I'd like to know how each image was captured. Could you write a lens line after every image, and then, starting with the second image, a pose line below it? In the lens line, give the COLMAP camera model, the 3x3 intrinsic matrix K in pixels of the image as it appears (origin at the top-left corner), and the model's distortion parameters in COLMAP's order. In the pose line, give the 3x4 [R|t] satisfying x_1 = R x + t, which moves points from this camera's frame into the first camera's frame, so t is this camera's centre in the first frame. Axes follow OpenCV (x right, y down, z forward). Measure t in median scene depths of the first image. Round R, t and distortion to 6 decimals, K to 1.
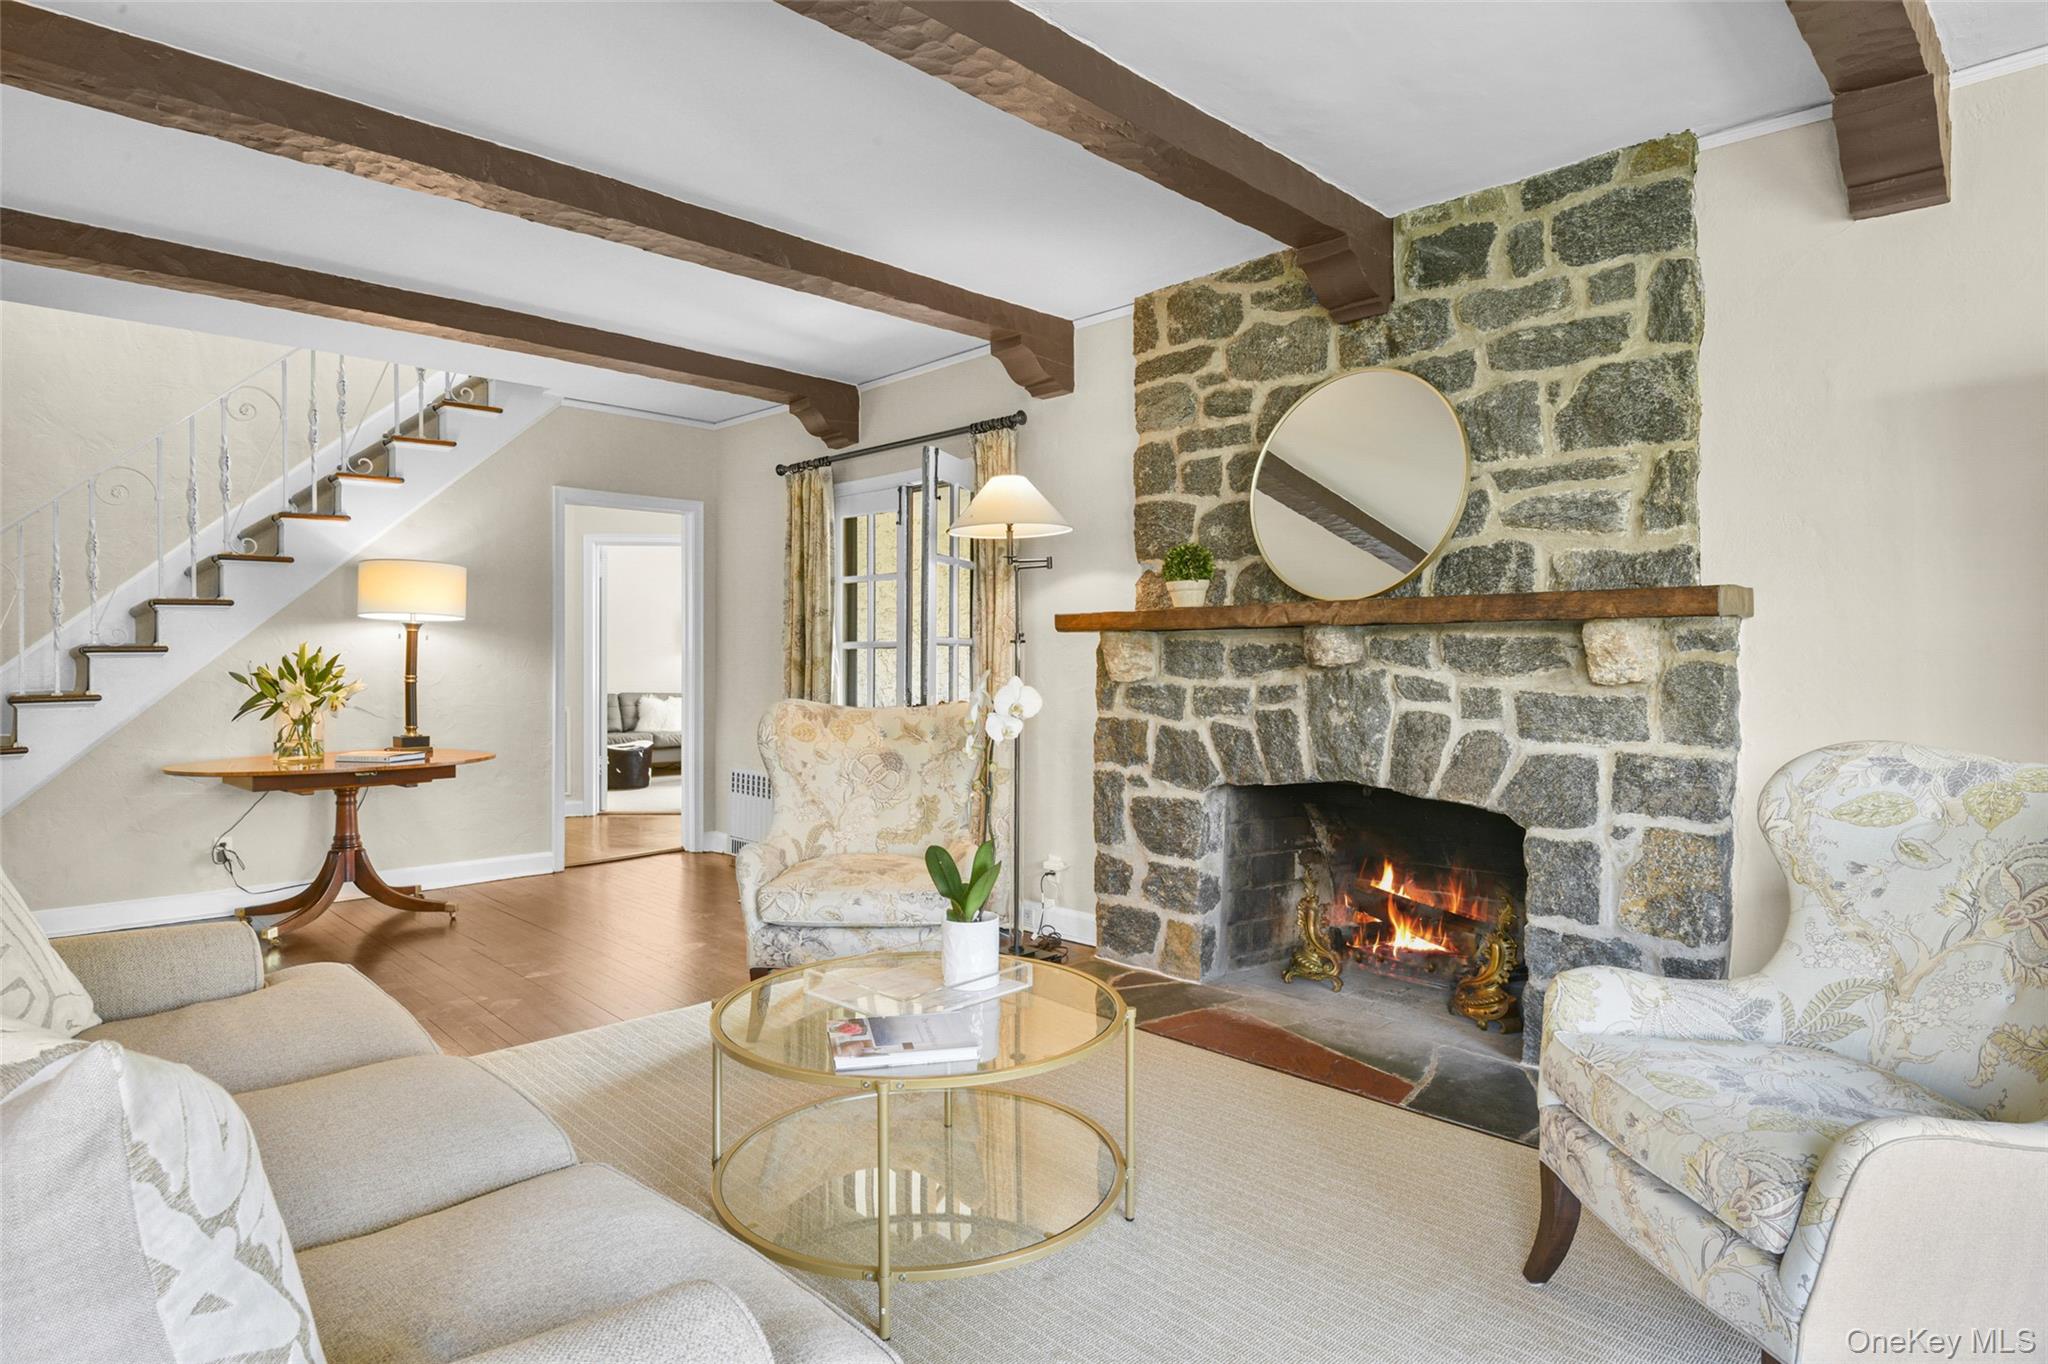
lens RADIAL K [[1102.4, 0, 1024.5], [0, 1102.4, 668.6], [0, 0, 1]] dist [0.000654, -0.023131]
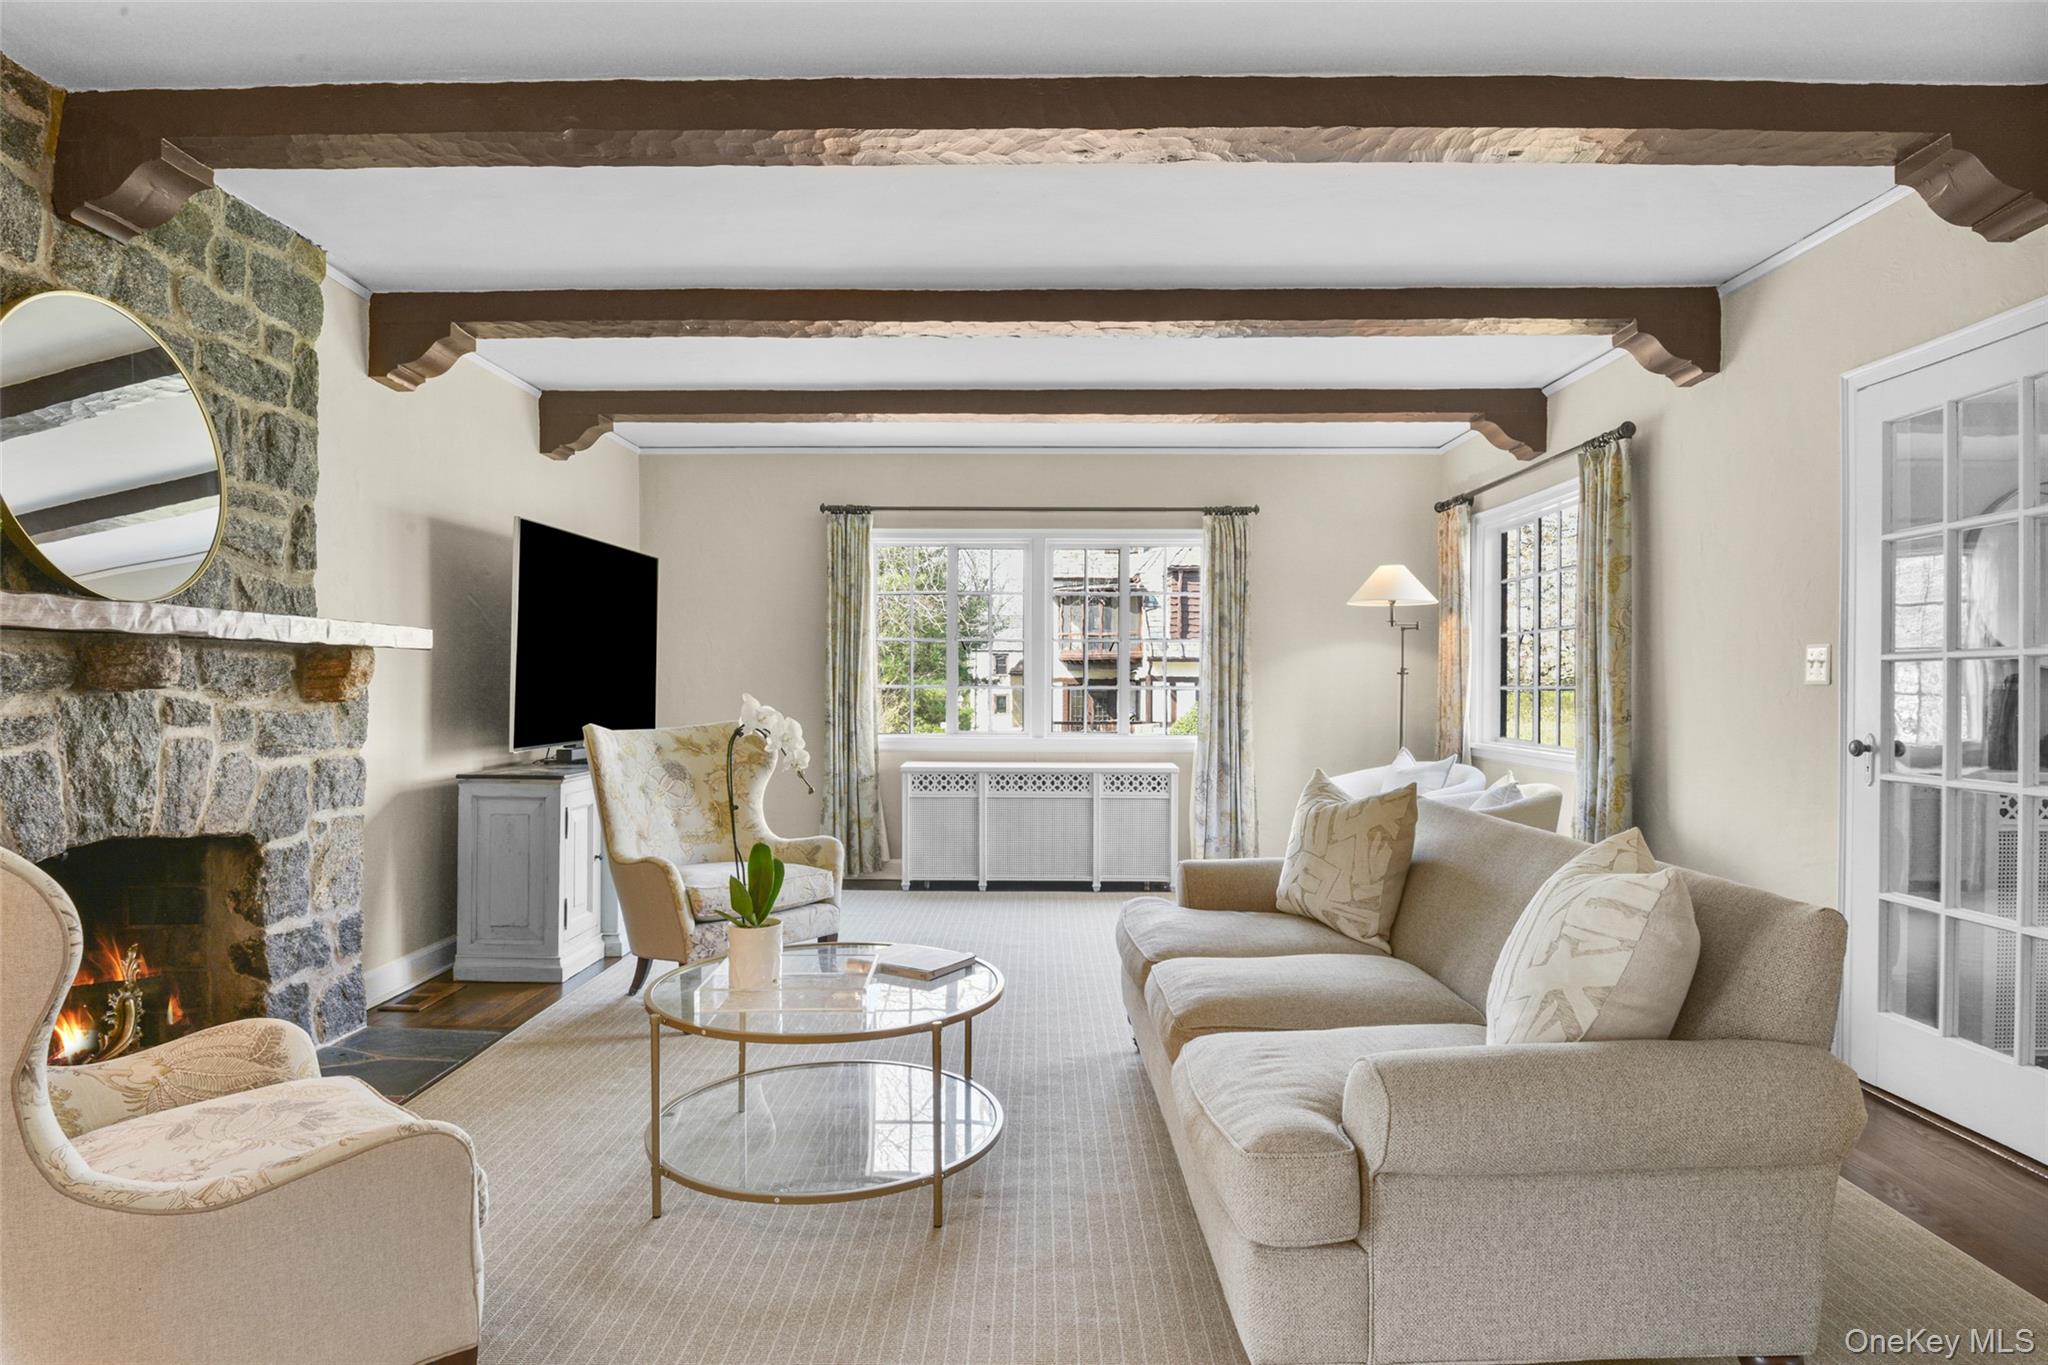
lens RADIAL K [[1145.0, 0, 1028.8], [0, 1145.0, 685.0], [0, 0, 1]] dist [-0.012696, -0.009755]
pose [[-0.705818, -0.005465, 0.708372, -0.684715], [-0.002342, 0.999983, 0.005382, -0.009177], [-0.708390, 0.002139, -0.705818, 1.065521]]
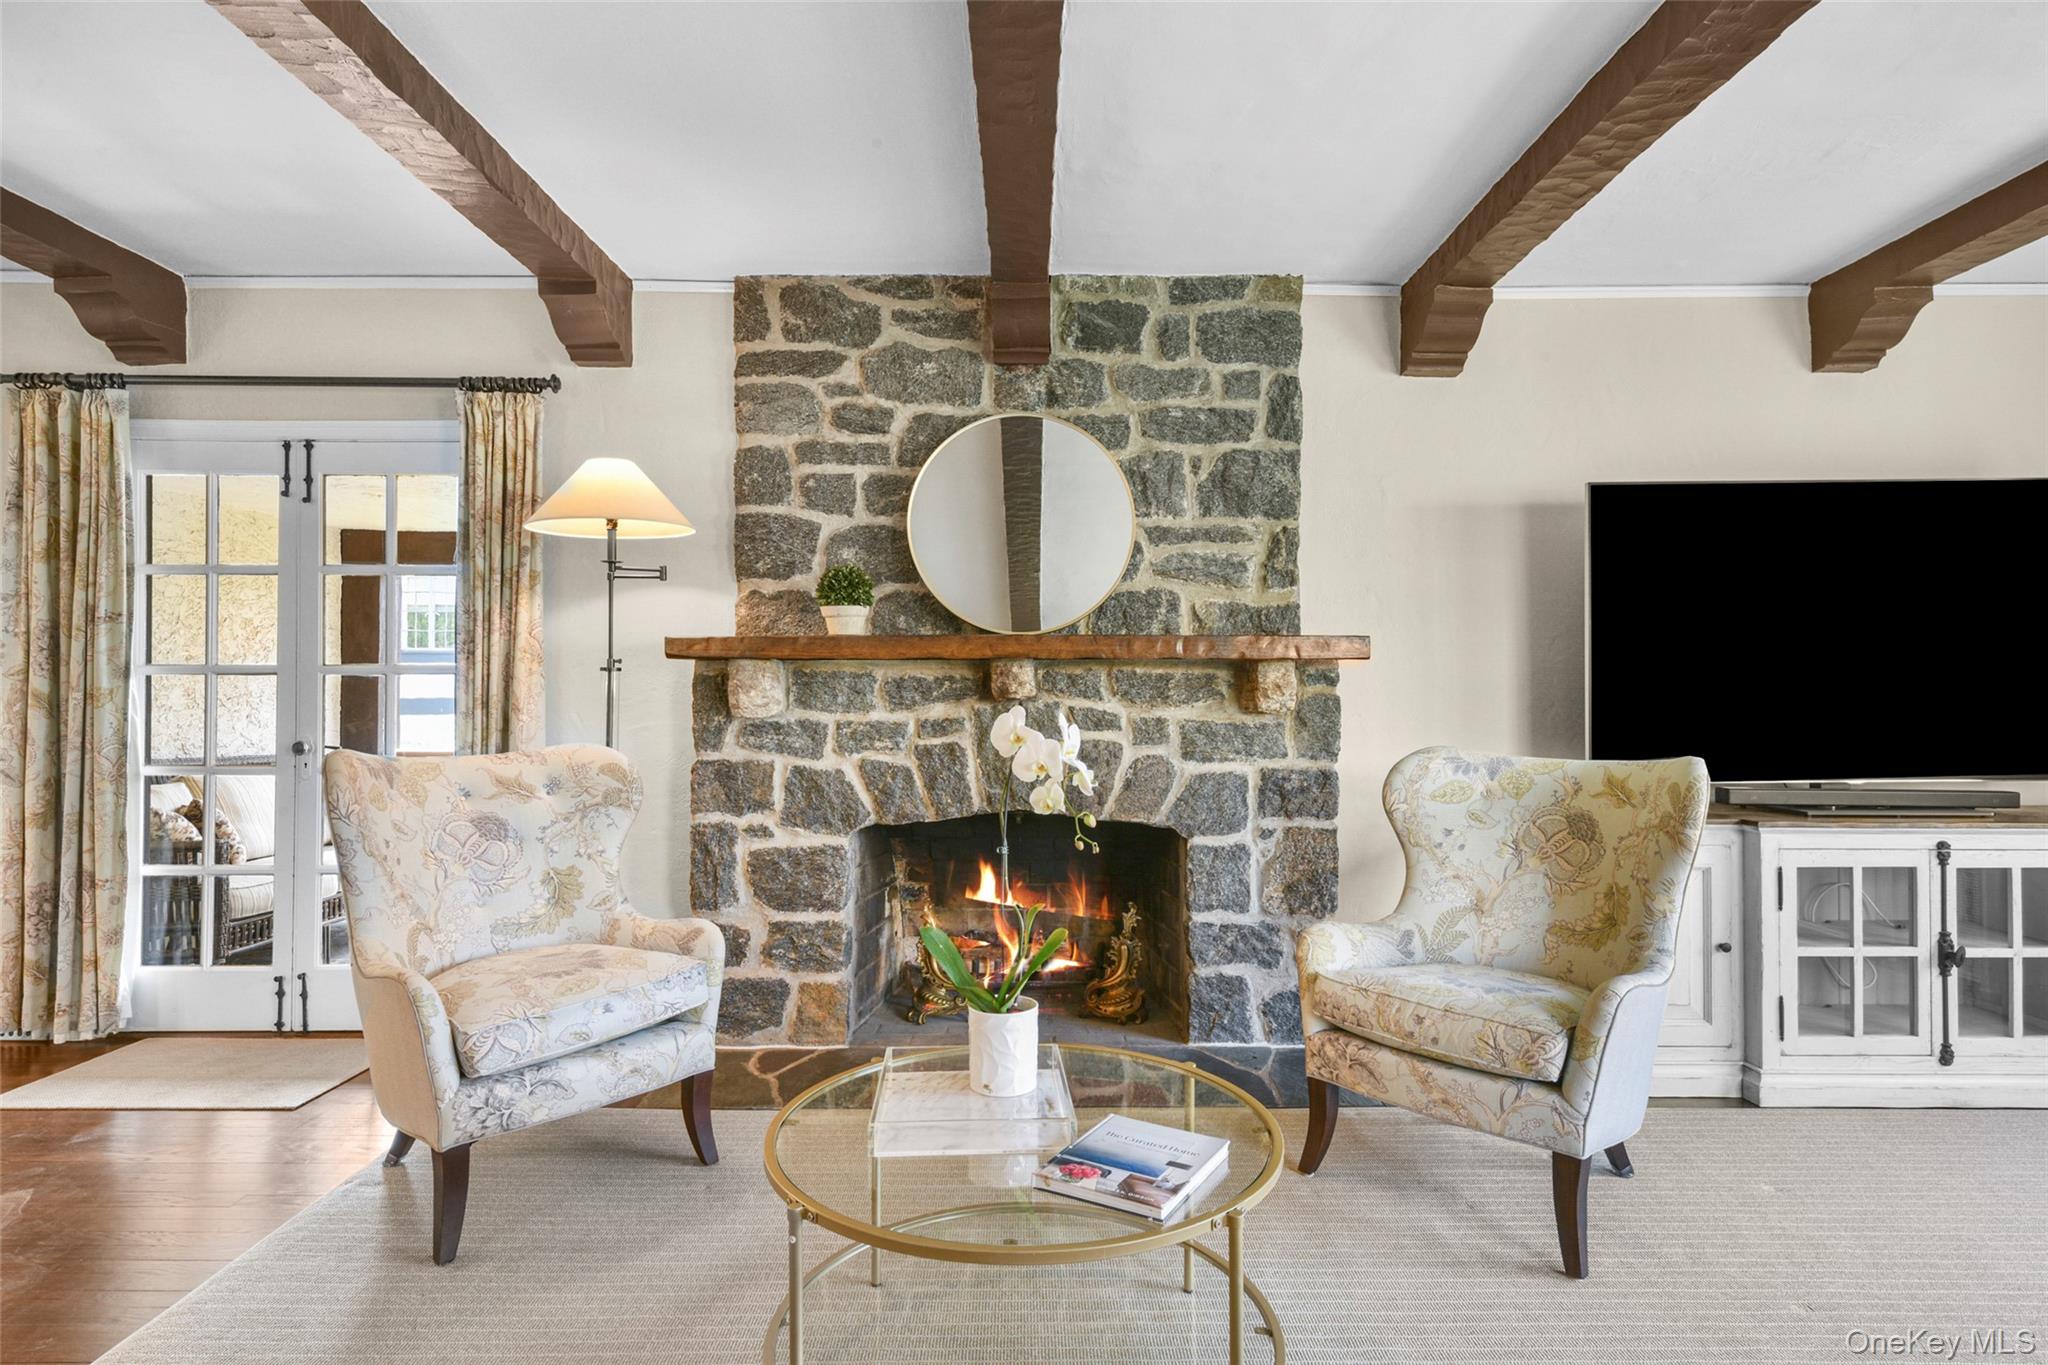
lens RADIAL K [[1092.6, 0, 1024.0], [0, 1092.6, 682.5], [0, 0, 1]] dist [0.030792, -0.017959]
pose [[0.697056, 0.005895, 0.716993, -0.420750], [0.004733, 0.999907, -0.012823, -0.003967], [-0.717001, 0.012332, 0.696963, 0.275696]]
